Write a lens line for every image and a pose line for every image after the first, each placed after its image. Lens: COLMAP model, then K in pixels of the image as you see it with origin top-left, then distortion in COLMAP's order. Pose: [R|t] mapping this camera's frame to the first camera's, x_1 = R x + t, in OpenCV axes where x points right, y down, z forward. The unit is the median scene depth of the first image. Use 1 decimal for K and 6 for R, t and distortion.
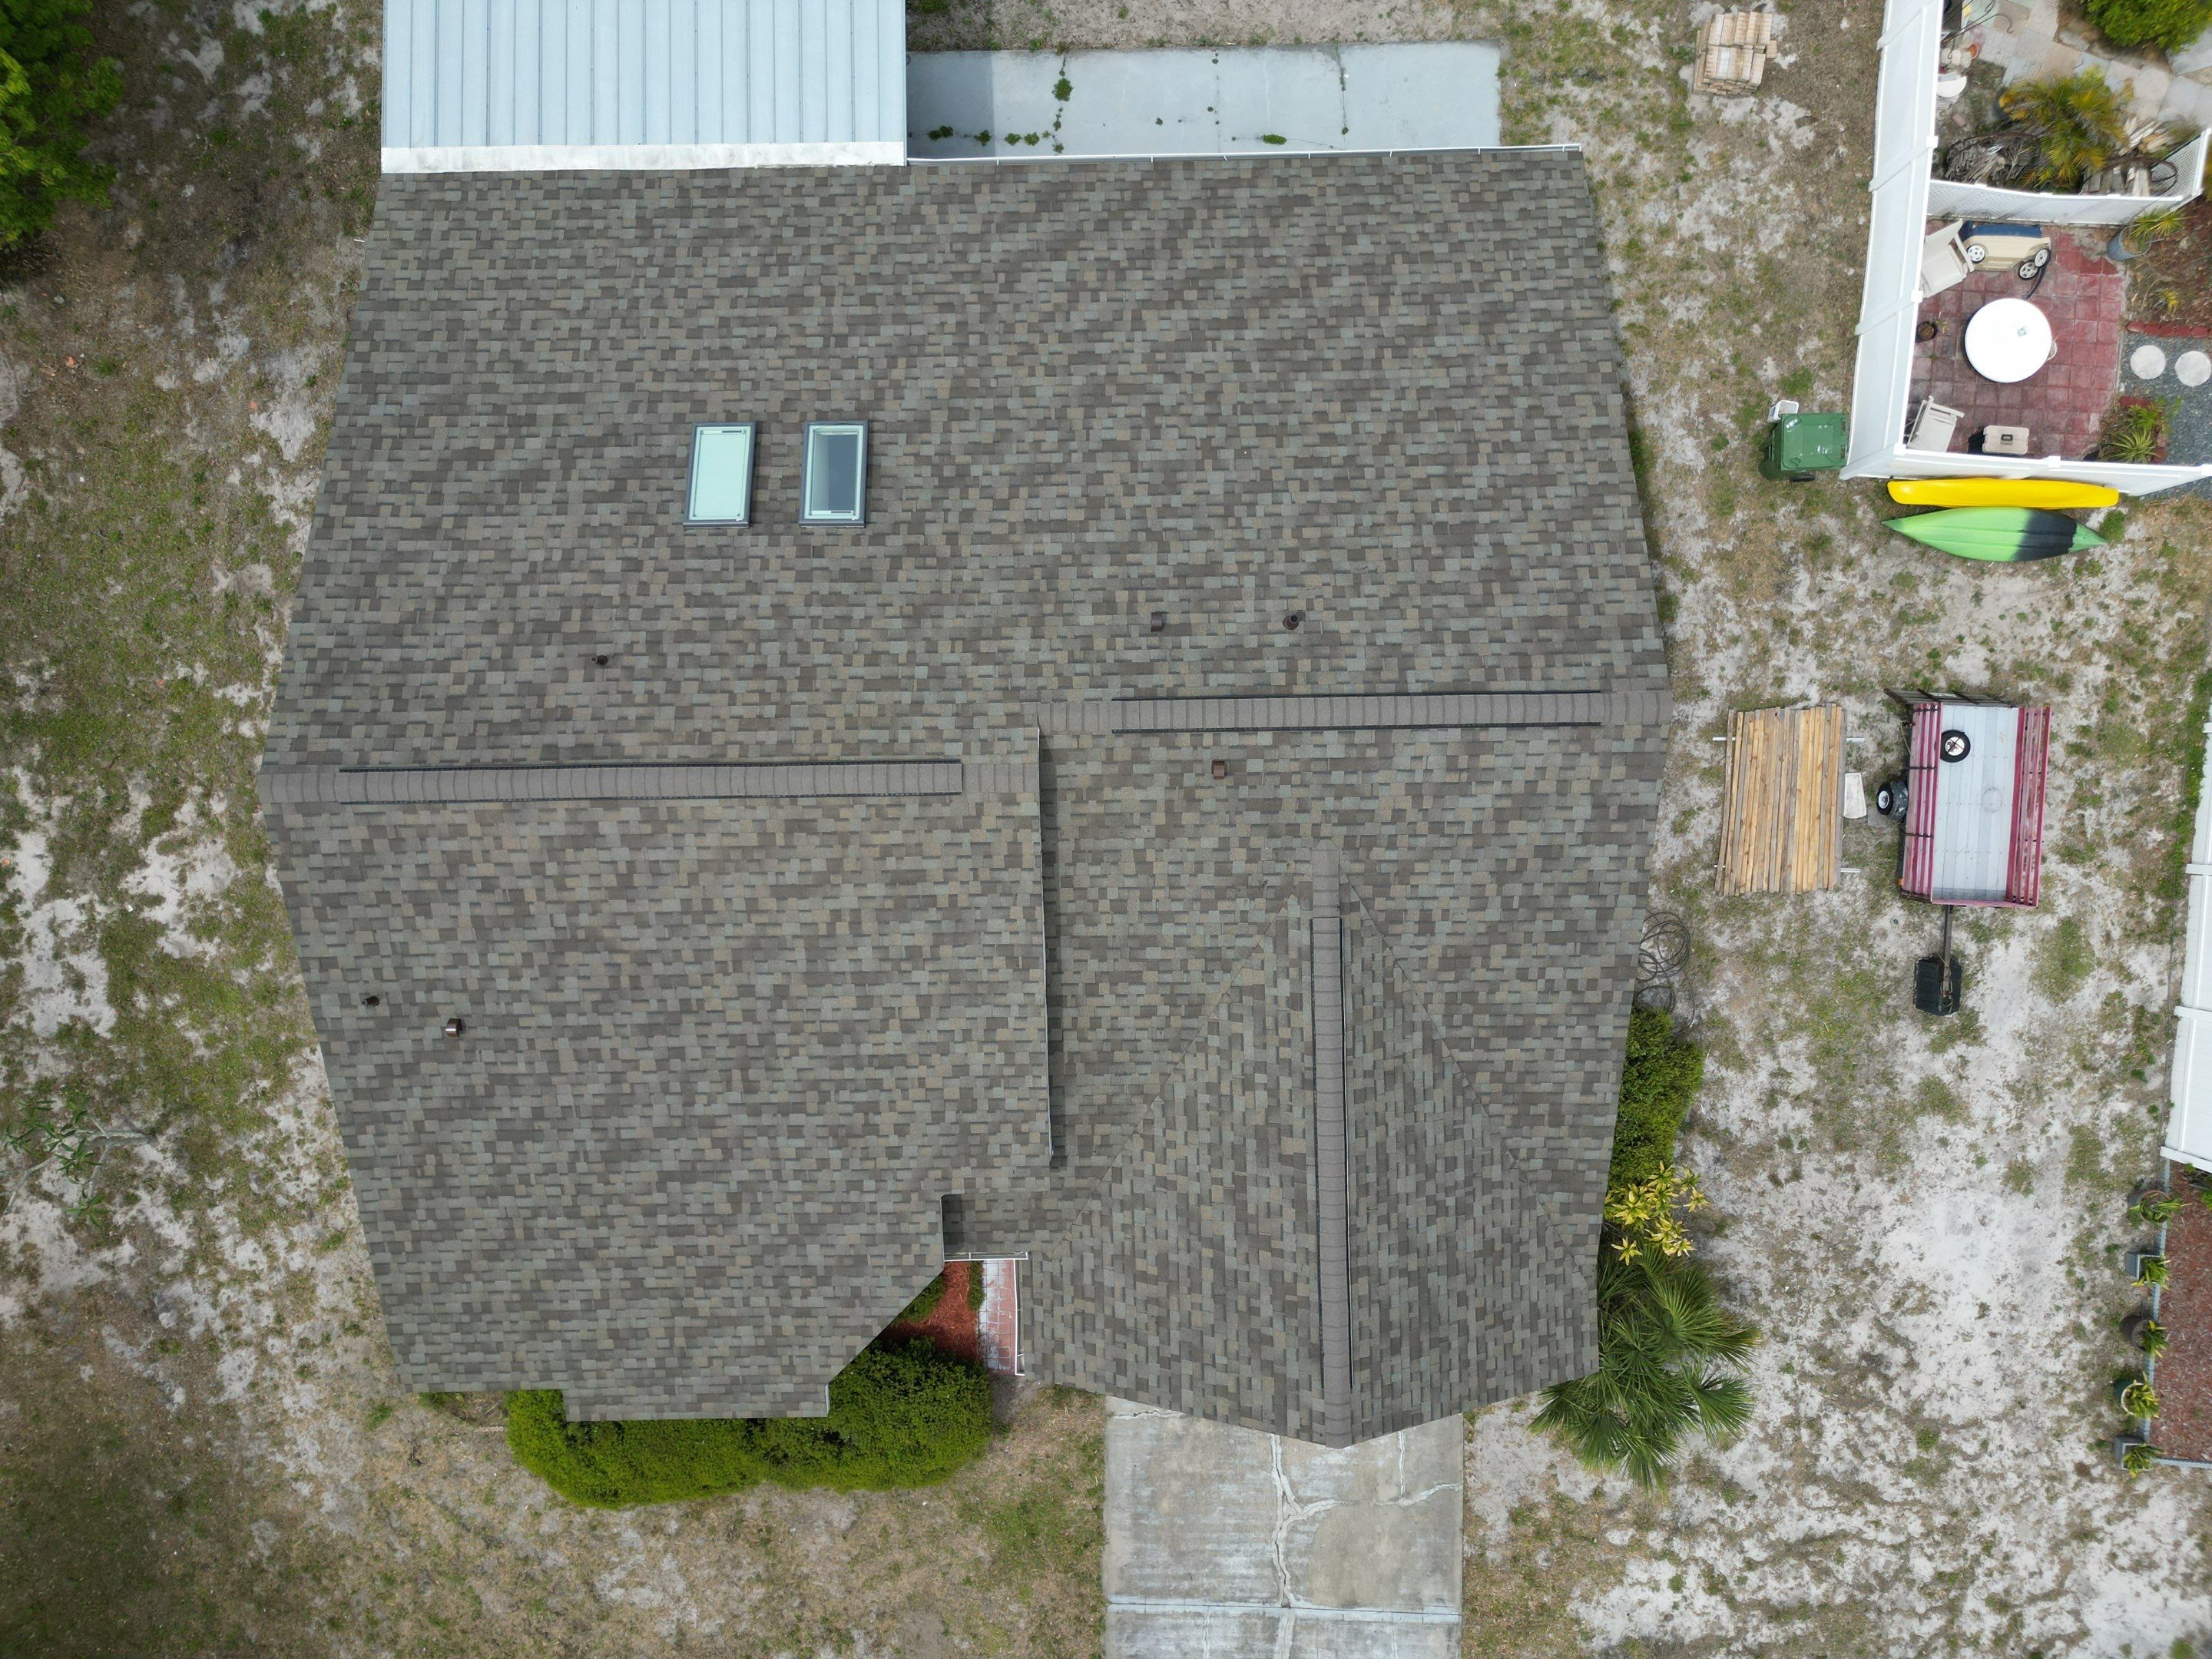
lens RADIAL K [[1544.2, 0, 1085.7], [0, 1544.2, 828.0], [0, 0, 1]] dist [0.069564, -0.063777]
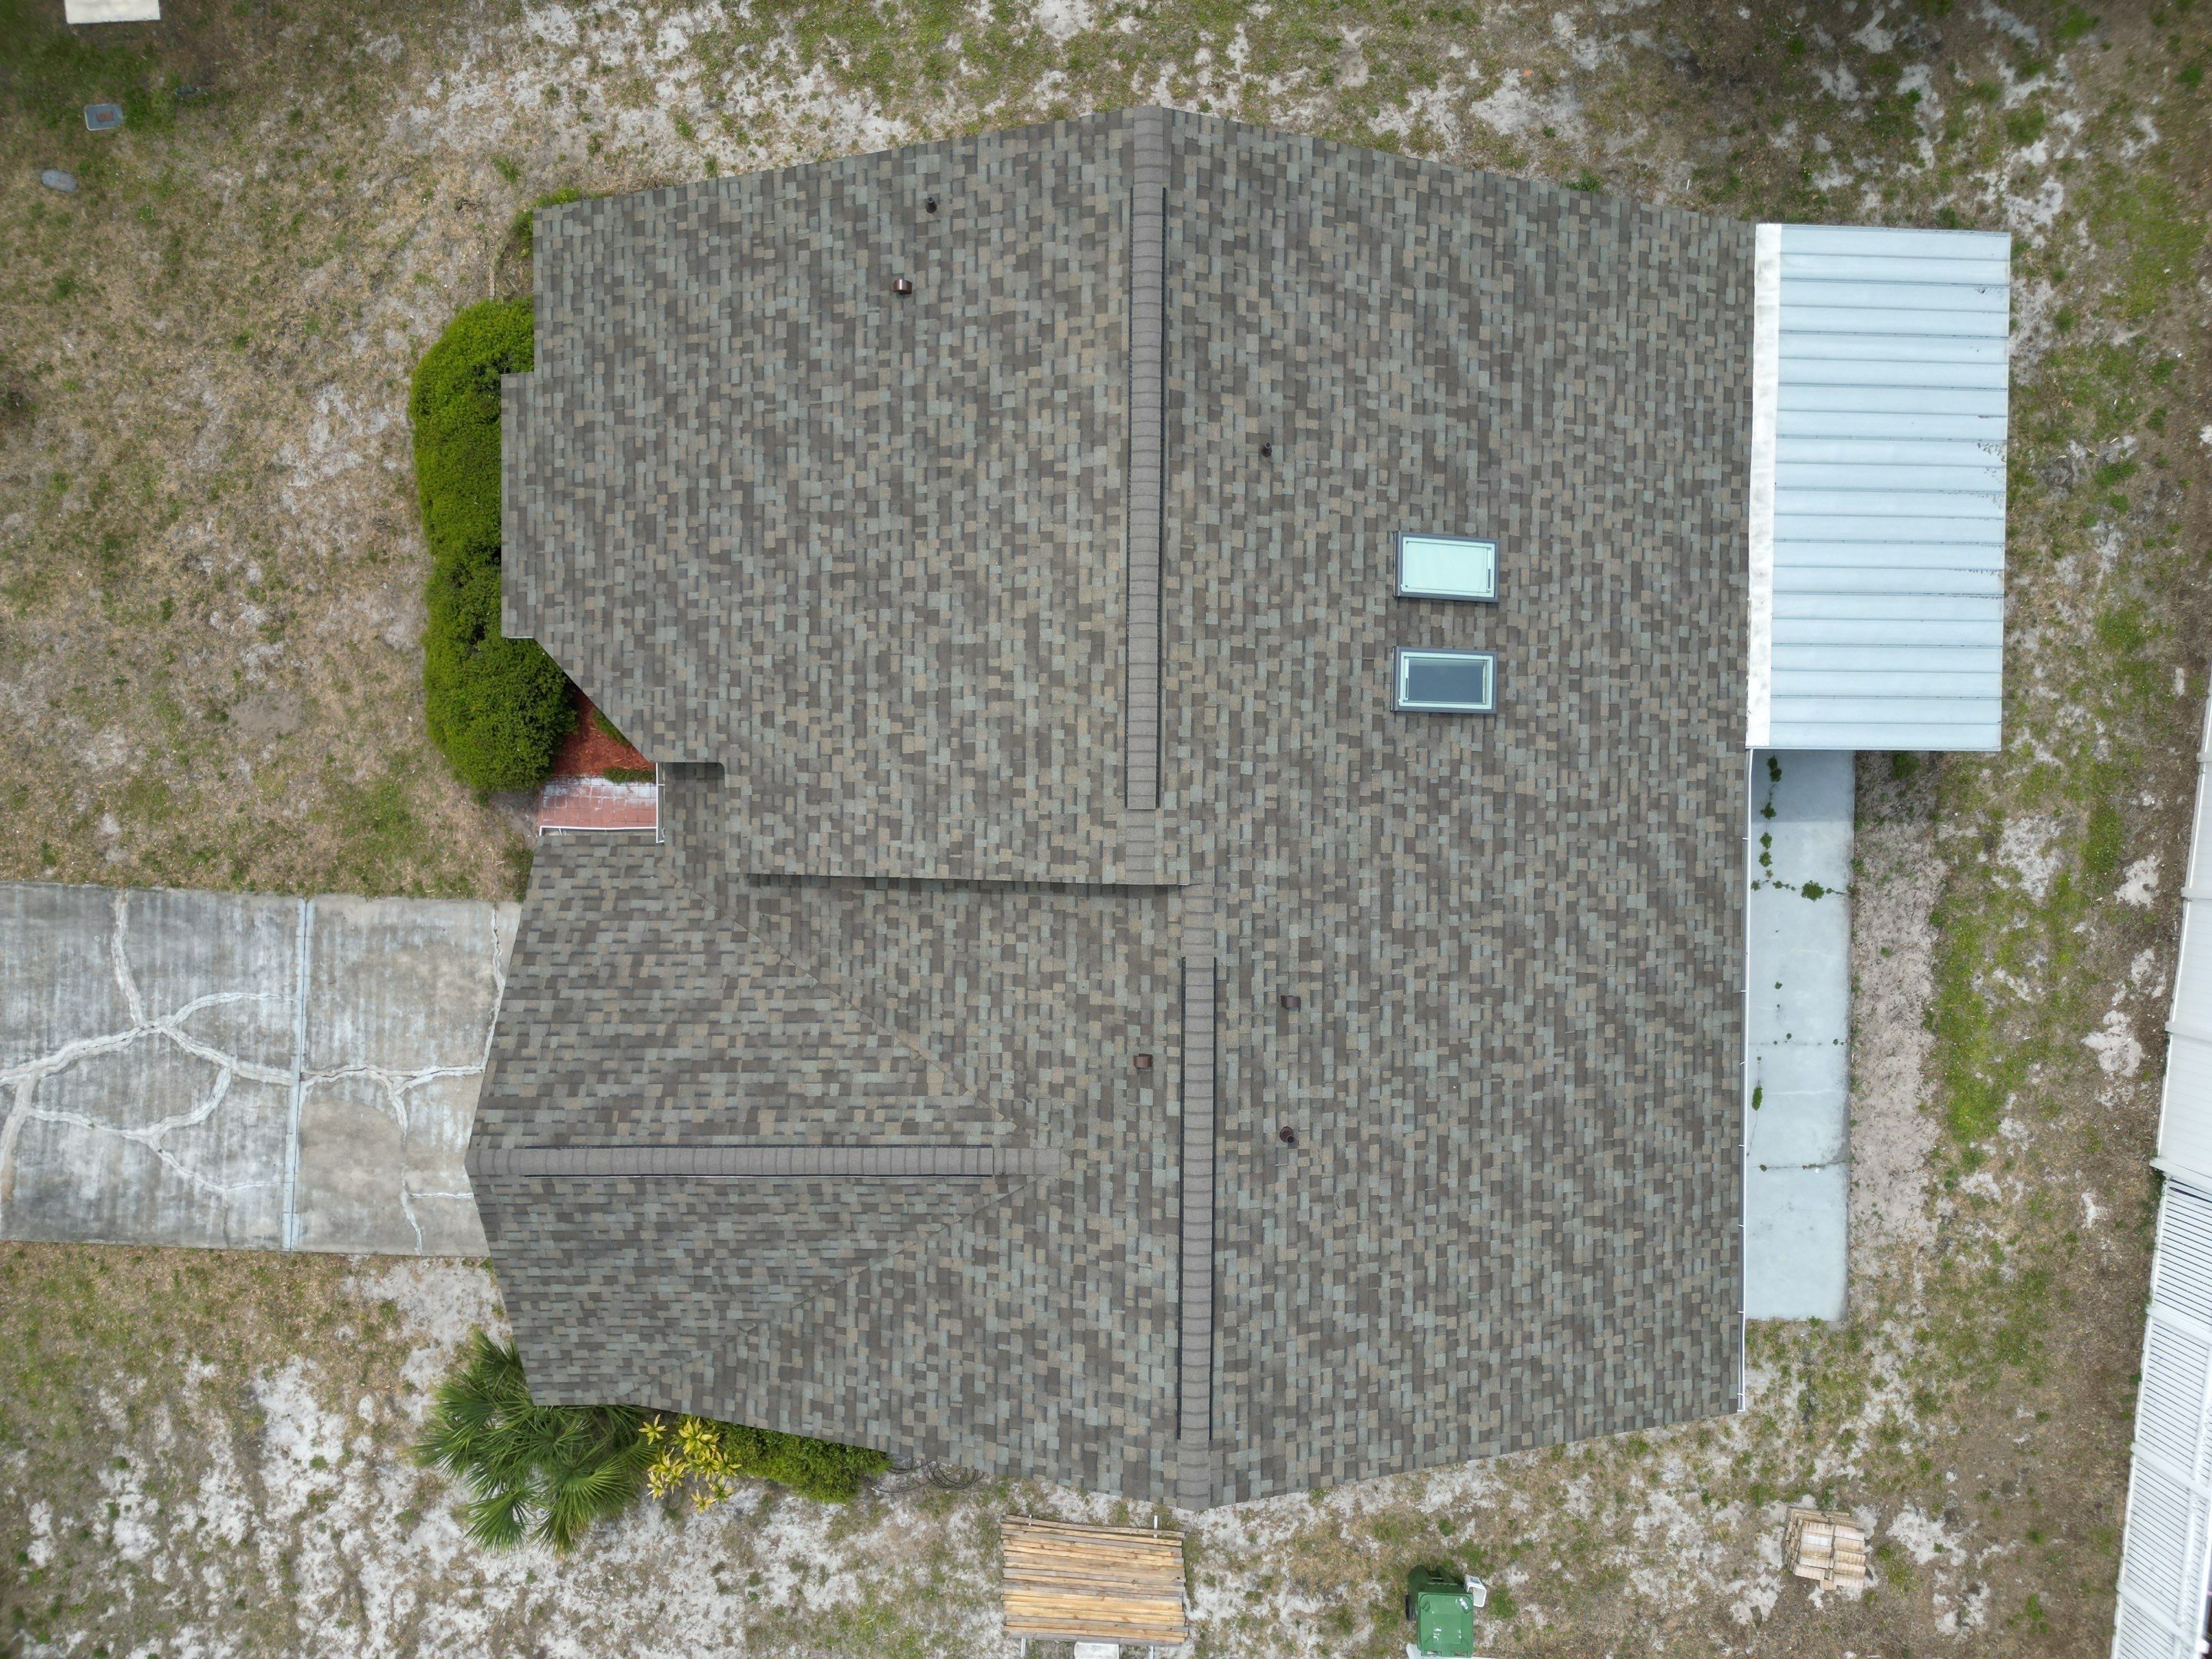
lens RADIAL K [[1544.2, 0, 1085.7], [0, 1544.2, 830.2], [0, 0, 1]] dist [0.069564, -0.063777]
pose [[-0.024406, 0.999397, 0.024711, -0.067579], [-0.999623, -0.024086, -0.013171, 0.012549], [-0.012568, -0.025023, 0.999608, -0.004213]]
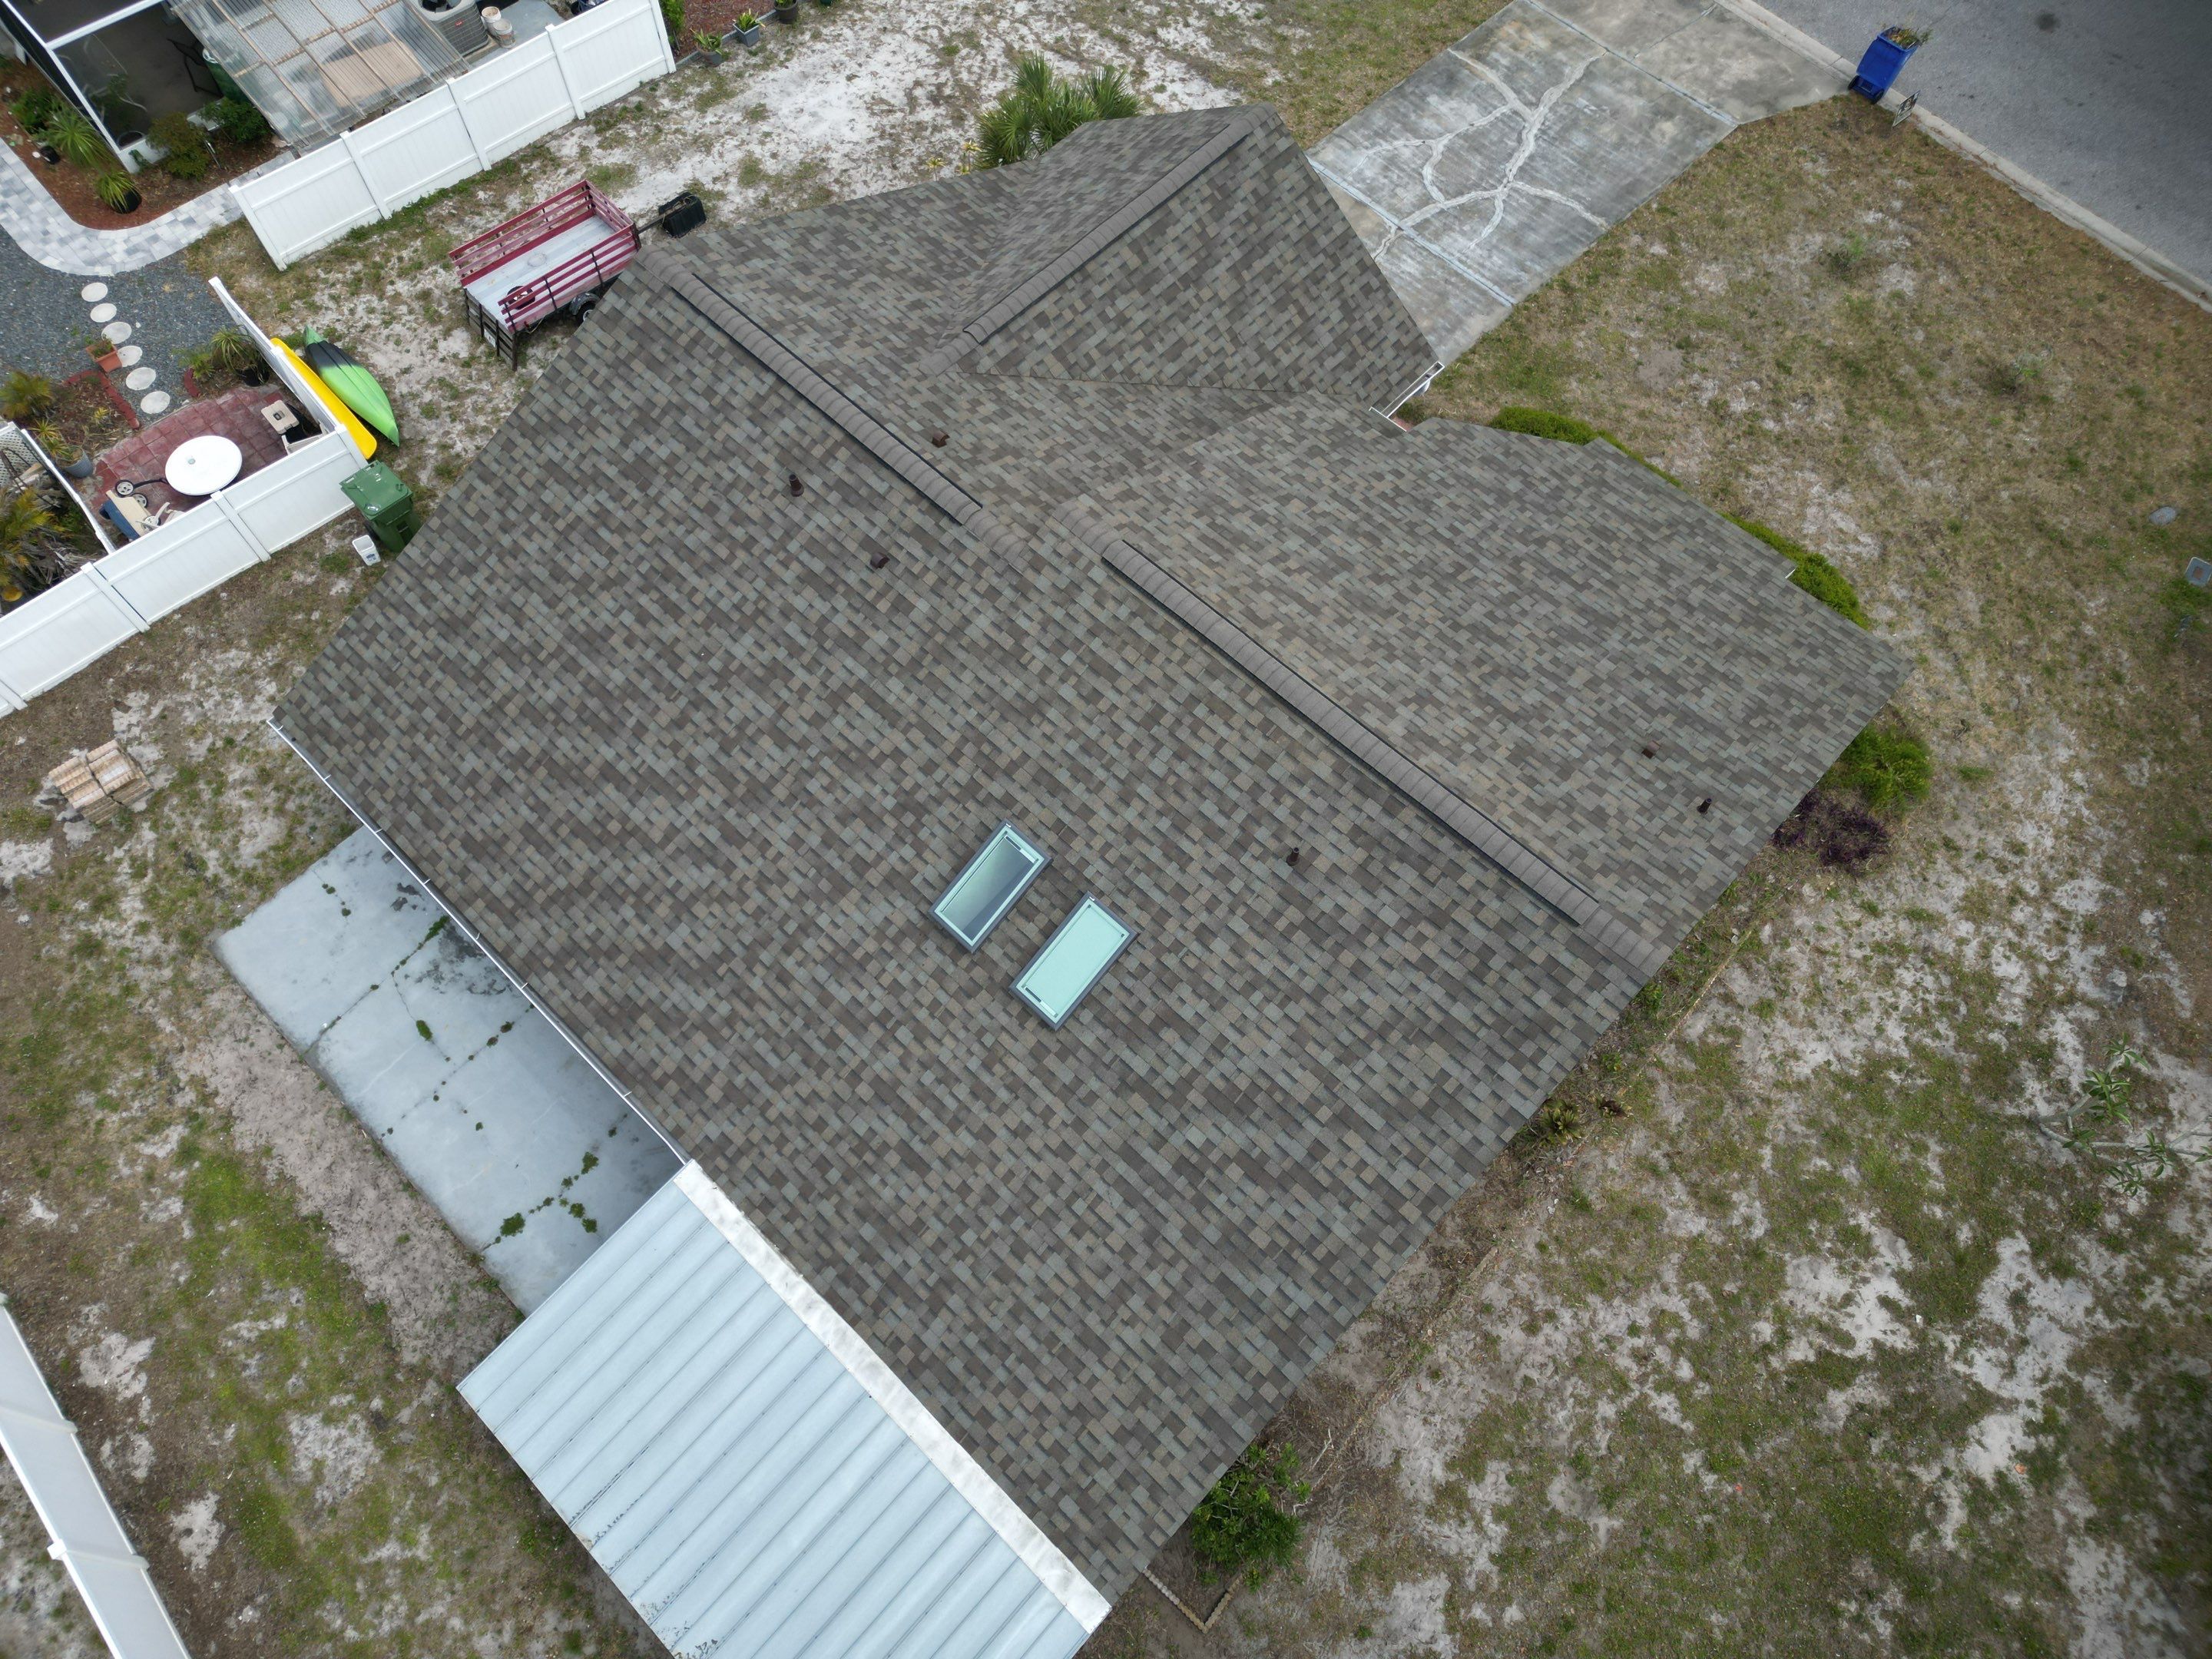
lens RADIAL K [[1544.2, 0, 1083.4], [0, 1544.2, 831.7], [0, 0, 1]] dist [0.069564, -0.063777]
pose [[-0.710091, -0.626181, 0.321976, -0.396703], [0.703907, -0.642279, 0.303301, -0.368398], [0.016877, 0.442013, 0.896850, 0.096947]]
